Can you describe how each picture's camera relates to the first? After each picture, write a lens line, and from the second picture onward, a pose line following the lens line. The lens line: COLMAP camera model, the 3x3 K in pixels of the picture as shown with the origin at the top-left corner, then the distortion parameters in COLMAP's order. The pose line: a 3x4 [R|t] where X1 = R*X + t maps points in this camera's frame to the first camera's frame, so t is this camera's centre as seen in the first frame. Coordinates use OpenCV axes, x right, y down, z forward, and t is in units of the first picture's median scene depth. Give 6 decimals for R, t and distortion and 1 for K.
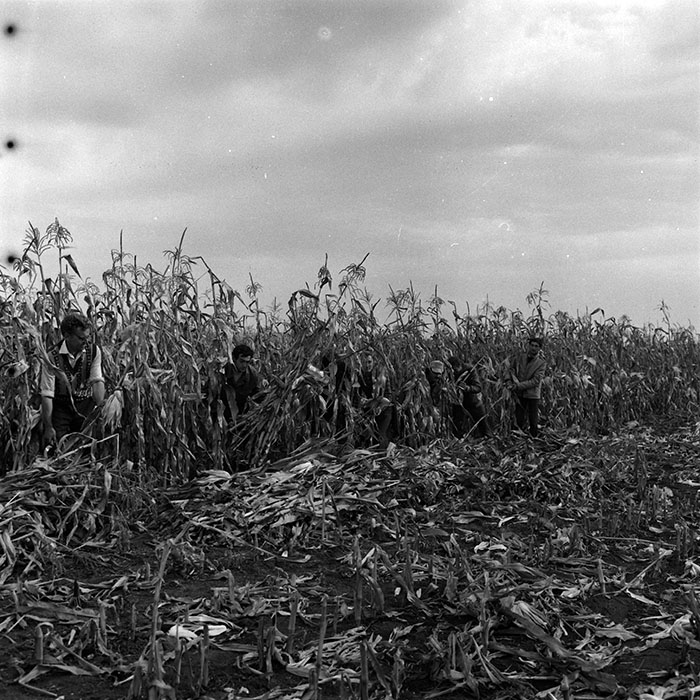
lens RADIAL K [[844.3, 0, 324.2], [0, 844.3, 358.3], [0, 0, 1]] dist [0.040017, -0.066617]
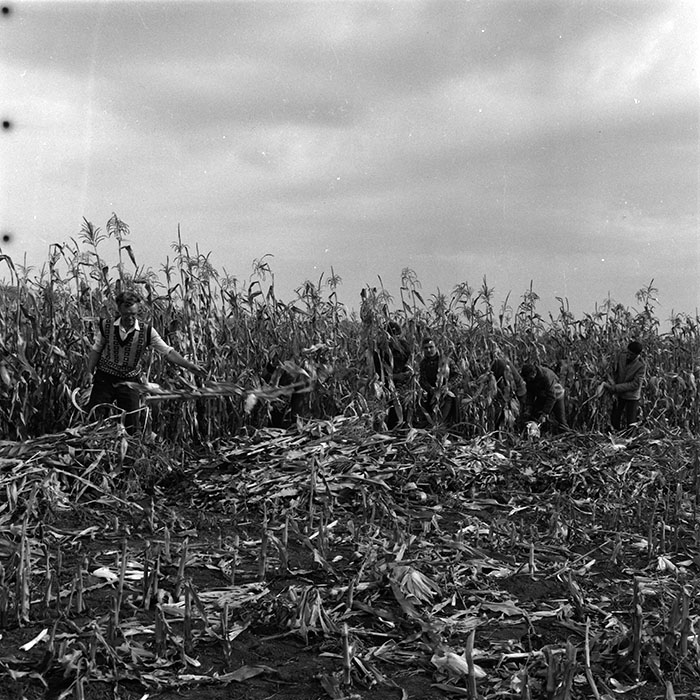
lens RADIAL K [[850.9, 0, 370.6], [0, 850.9, 349.8], [0, 0, 1]] dist [0.045376, -0.131249]
pose [[0.982365, 0.028455, -0.184793, 0.237815], [-0.029855, 0.999543, -0.004793, 0.010290], [0.184572, 0.010225, 0.982766, -0.042351]]
